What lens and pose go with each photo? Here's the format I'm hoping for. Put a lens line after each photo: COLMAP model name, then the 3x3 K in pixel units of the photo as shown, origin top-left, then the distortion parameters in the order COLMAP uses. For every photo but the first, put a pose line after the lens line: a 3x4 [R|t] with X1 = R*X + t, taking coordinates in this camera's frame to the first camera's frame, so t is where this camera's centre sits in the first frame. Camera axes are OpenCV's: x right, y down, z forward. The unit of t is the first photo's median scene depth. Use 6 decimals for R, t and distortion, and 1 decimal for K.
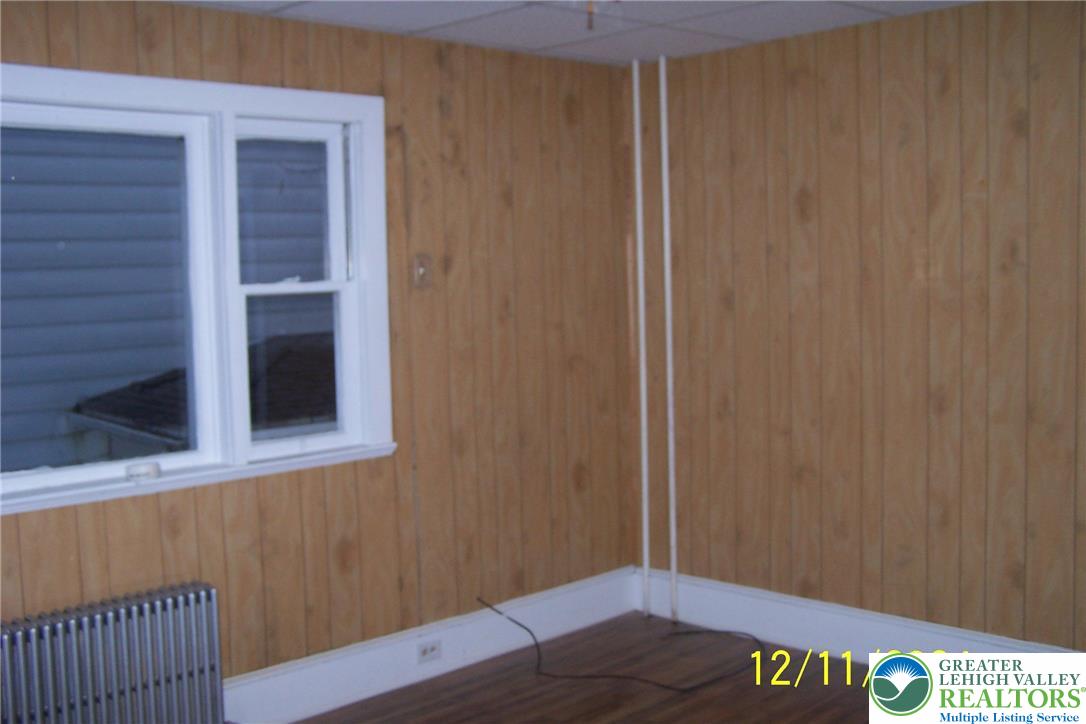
lens RADIAL K [[1181.5, 0, 541.0], [0, 1181.5, 355.3], [0, 0, 1]] dist [-0.021318, 0.000000]
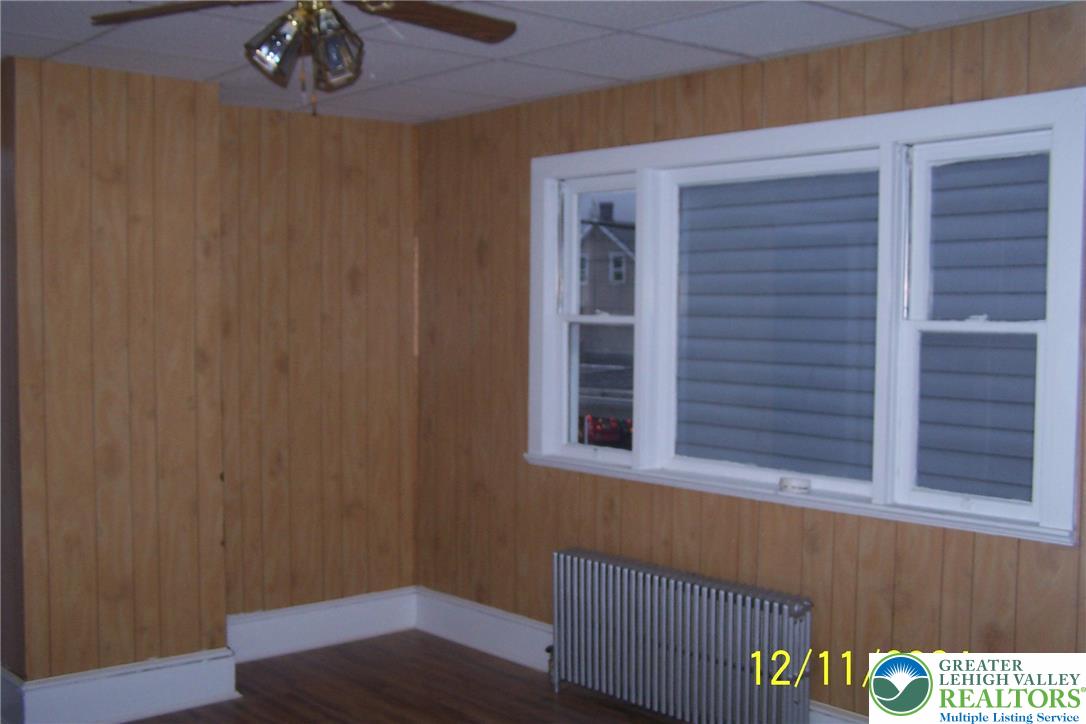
lens RADIAL K [[1181.5, 0, 541.4], [0, 1181.5, 367.3], [0, 0, 1]] dist [-0.021318, 0.000000]
pose [[0.017924, 0.092677, -0.995535, 0.727280], [-0.067410, 0.993541, 0.091278, -0.092895], [0.997564, 0.065473, 0.024055, 0.714039]]
